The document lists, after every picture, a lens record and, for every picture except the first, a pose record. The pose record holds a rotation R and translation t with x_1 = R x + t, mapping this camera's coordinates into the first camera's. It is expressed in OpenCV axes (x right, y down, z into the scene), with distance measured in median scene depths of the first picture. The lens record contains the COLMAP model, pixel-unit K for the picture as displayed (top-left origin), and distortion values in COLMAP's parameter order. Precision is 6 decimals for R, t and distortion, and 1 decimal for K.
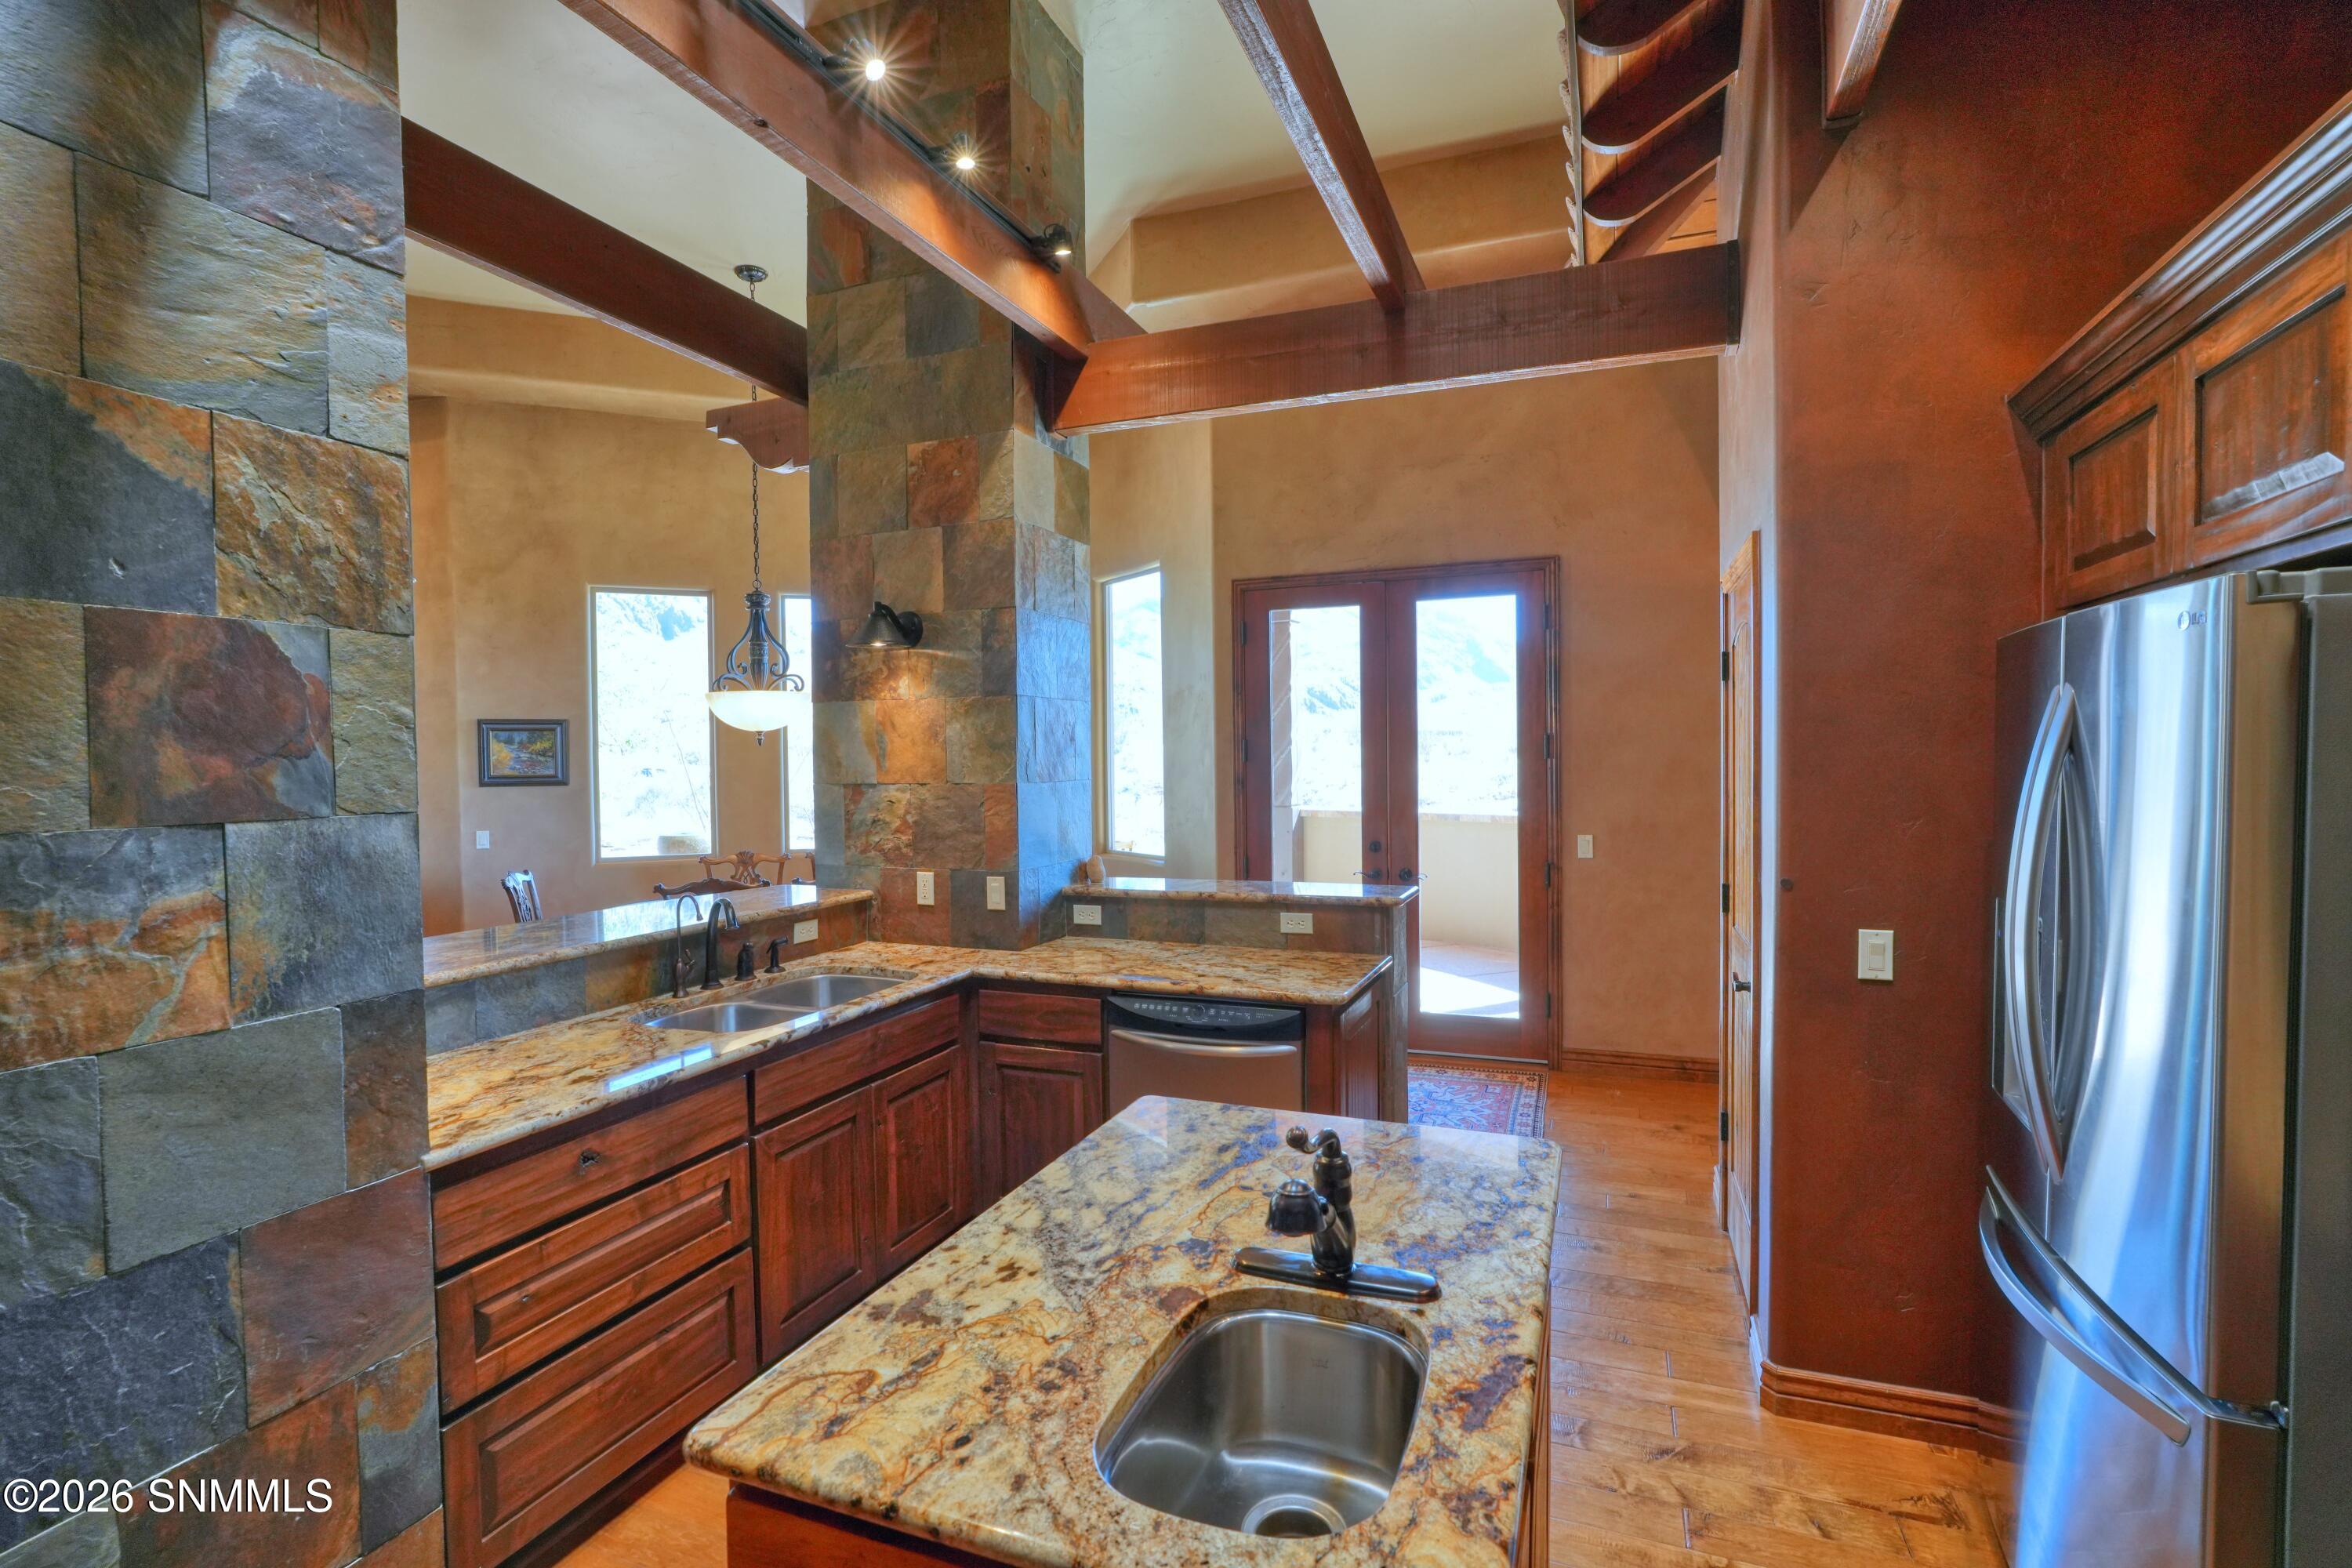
lens RADIAL K [[1094.9, 0, 1175.5], [0, 1094.9, 774.0], [0, 0, 1]] dist [-0.020166, 0.000193]
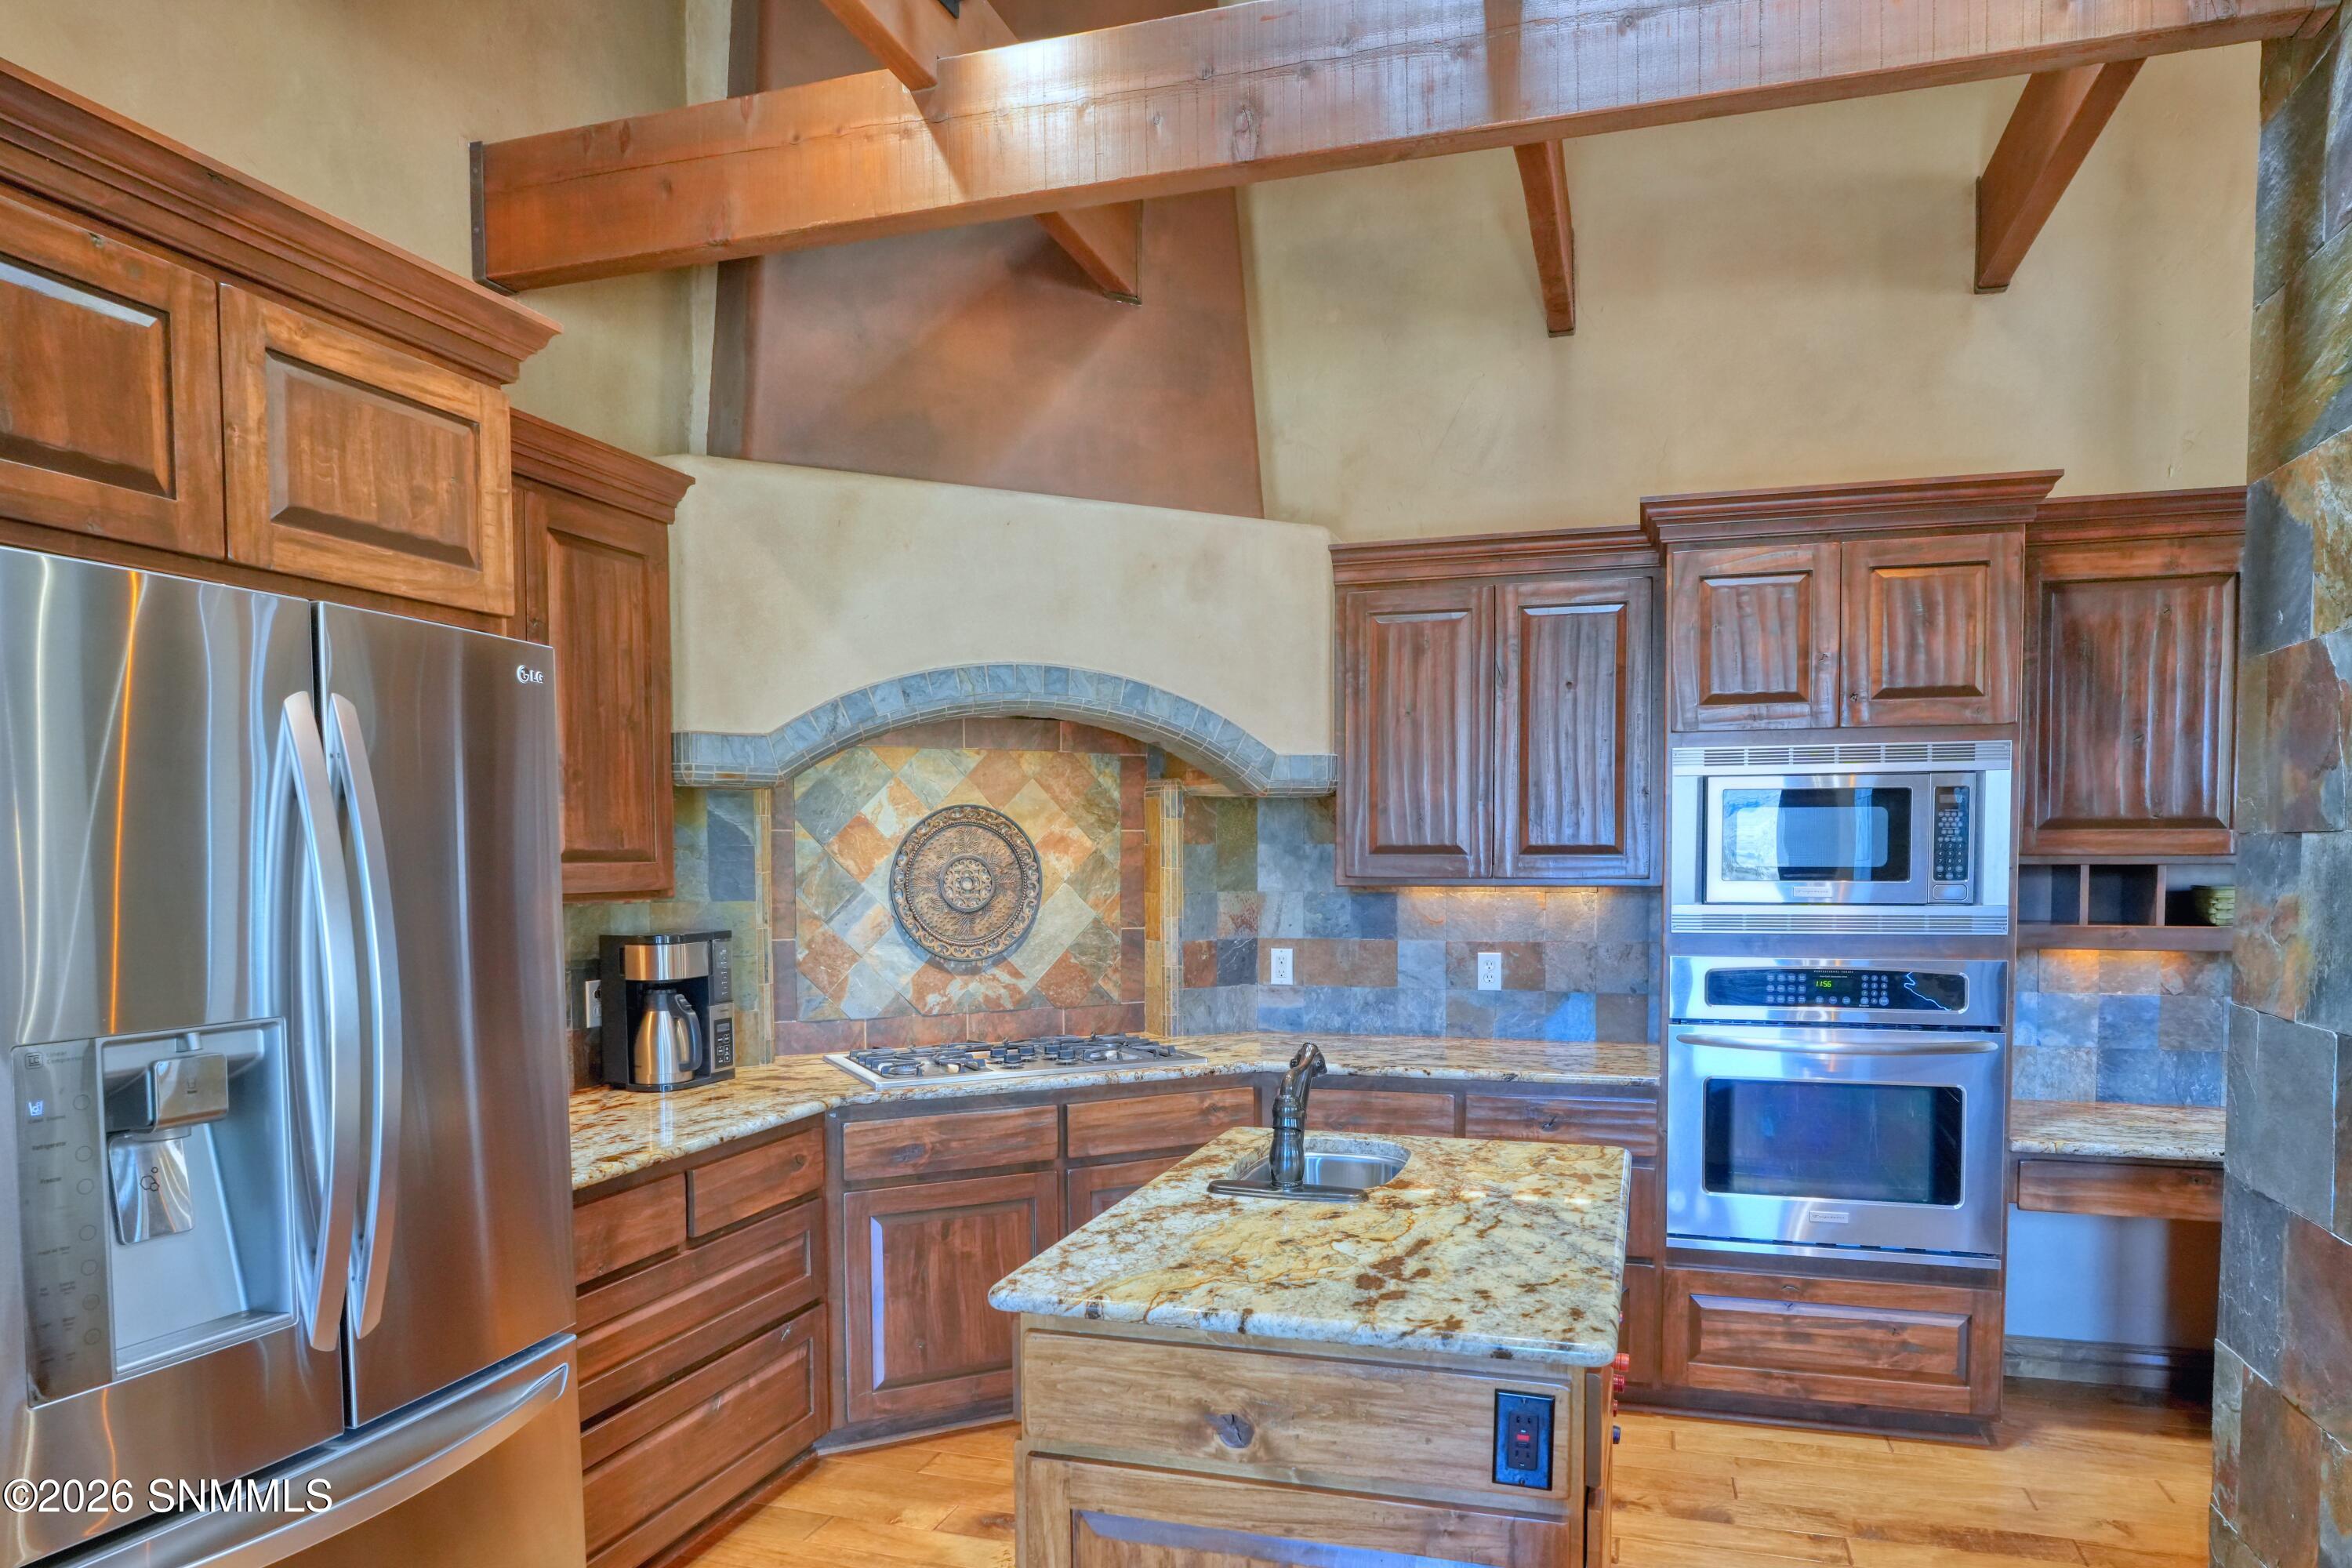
lens RADIAL K [[1472.6, 0, 1187.9], [0, 1472.6, 921.0], [0, 0, 1]] dist [-0.005041, -0.001377]
pose [[-0.997403, 0.021078, -0.068876, 0.319634], [0.016647, 0.997793, 0.064286, 0.022468], [0.070079, 0.062972, -0.995552, 2.307637]]
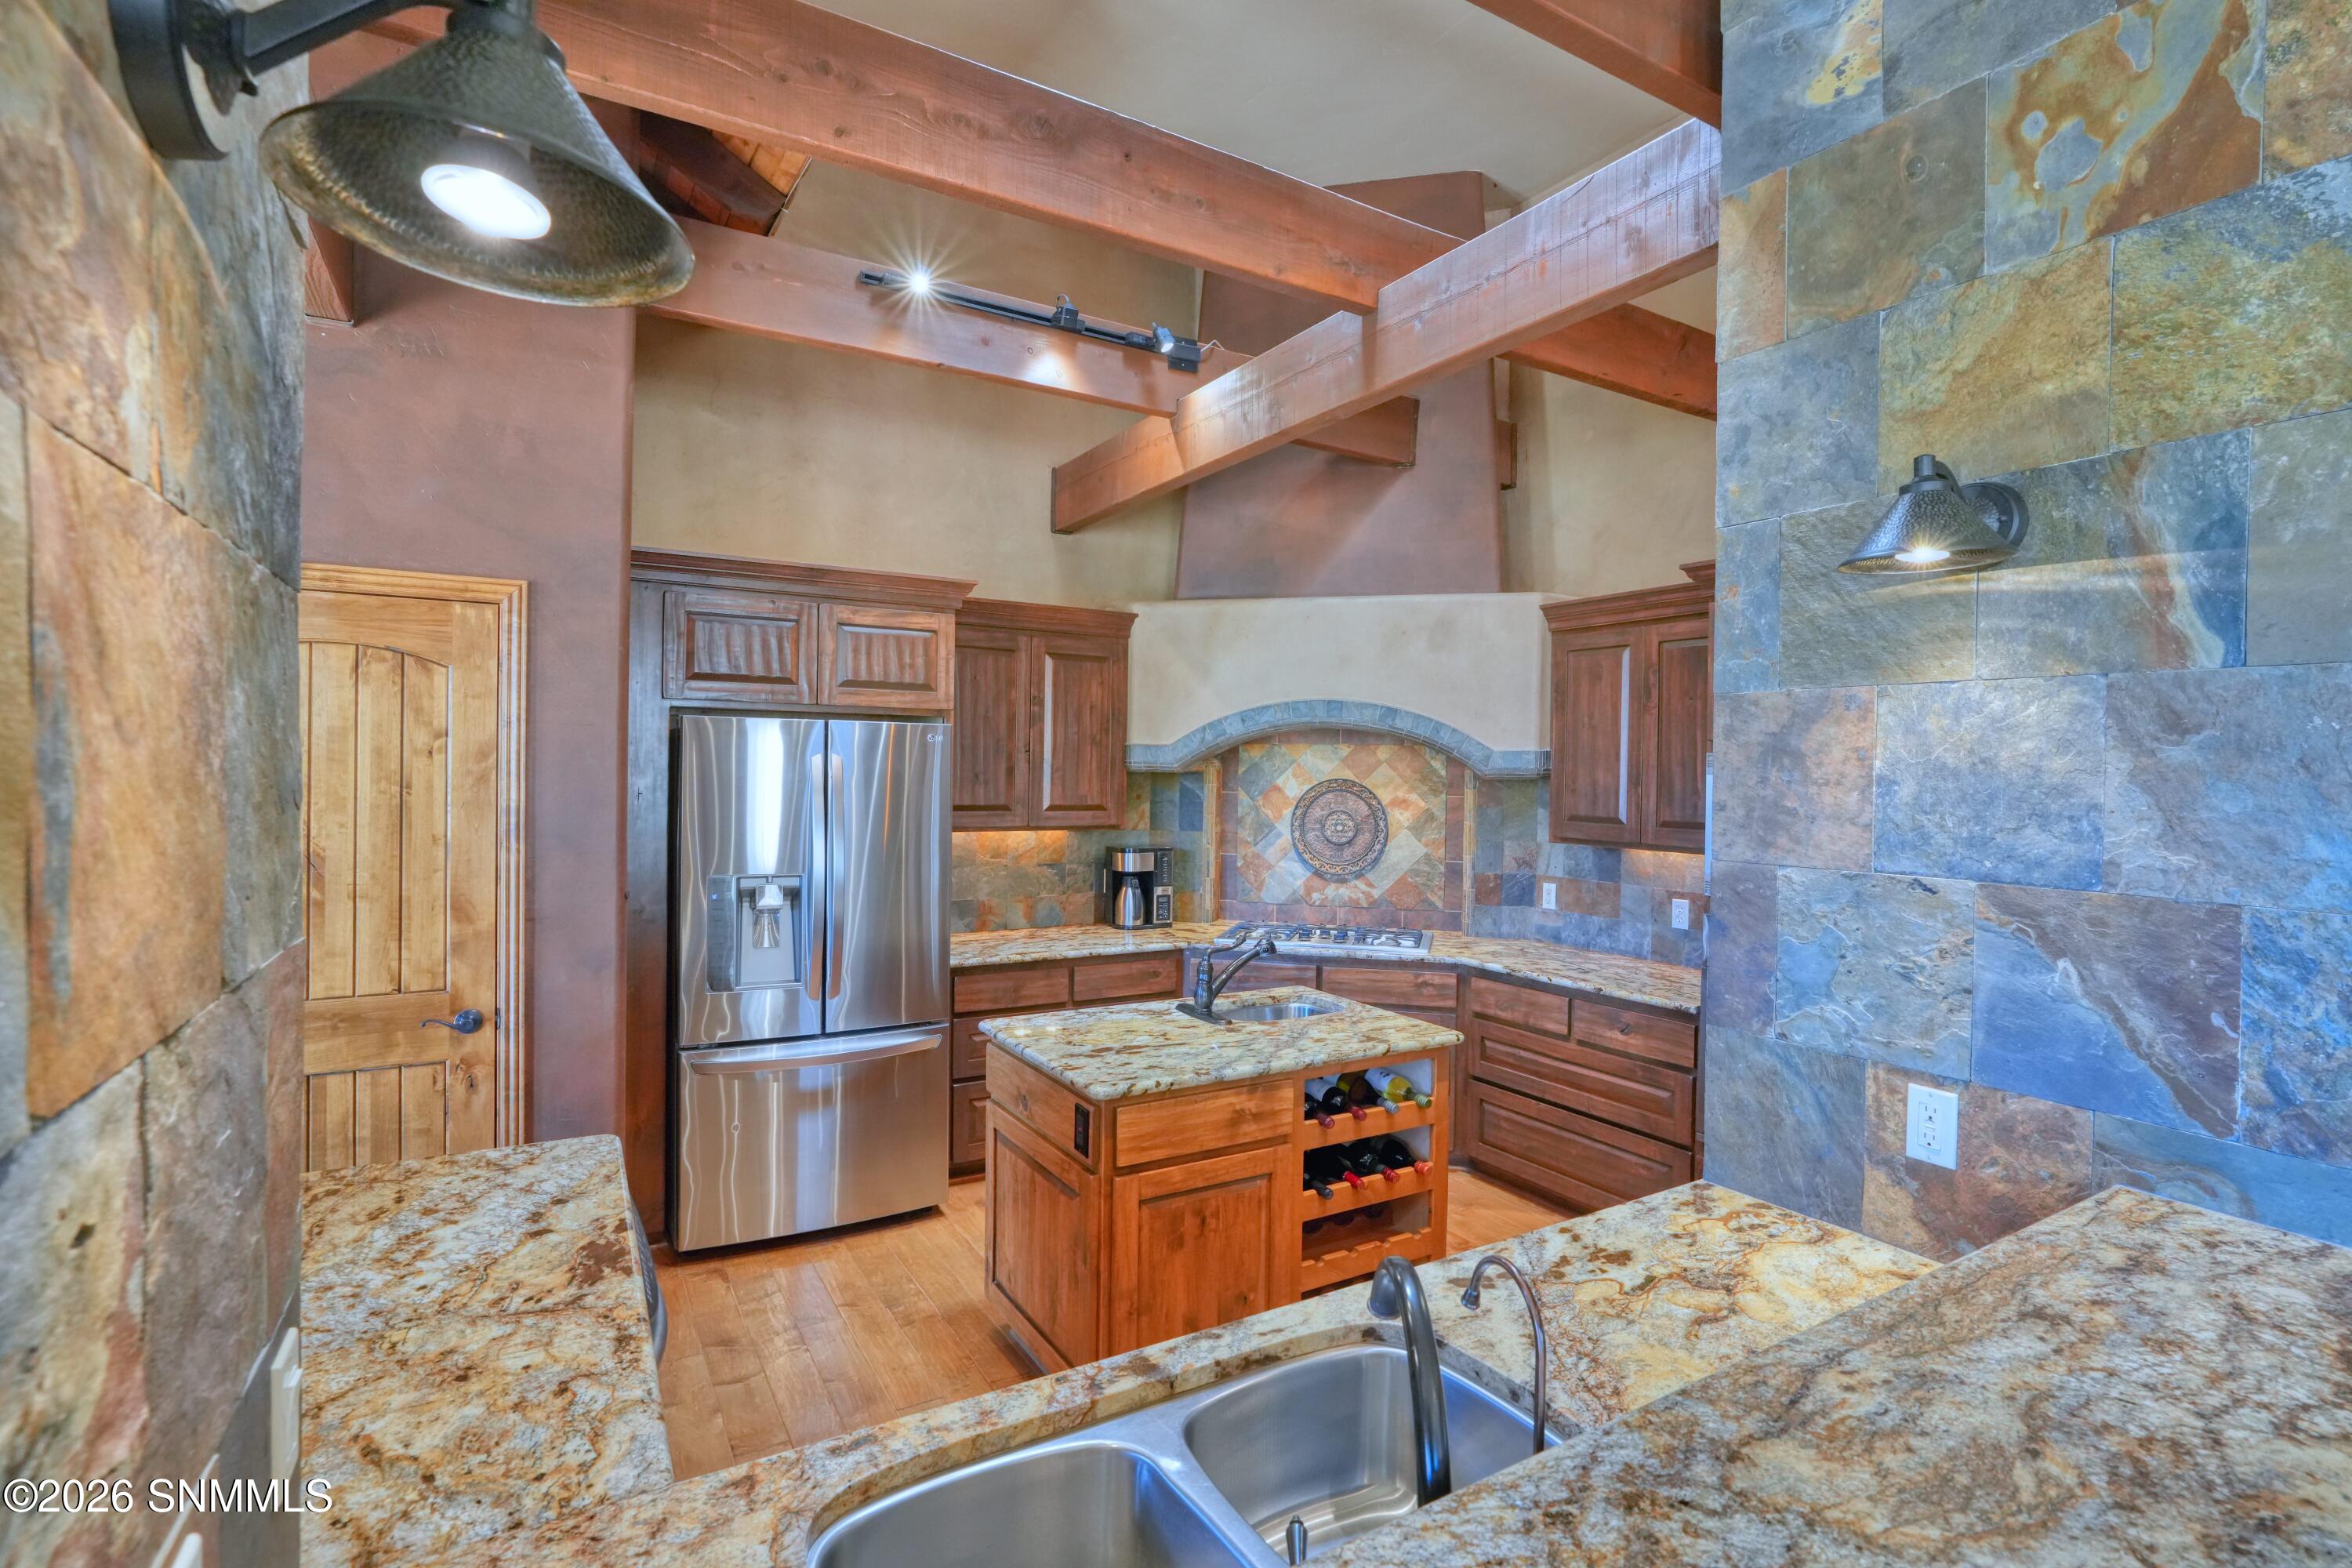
lens RADIAL K [[1094.9, 0, 1175.5], [0, 1094.9, 774.0], [0, 0, 1]] dist [-0.020166, 0.000193]
pose [[-0.789795, -0.001628, 0.613369, -1.067017], [0.004763, 0.999950, 0.008787, -0.067222], [-0.613352, 0.009861, -0.789748, 2.466586]]
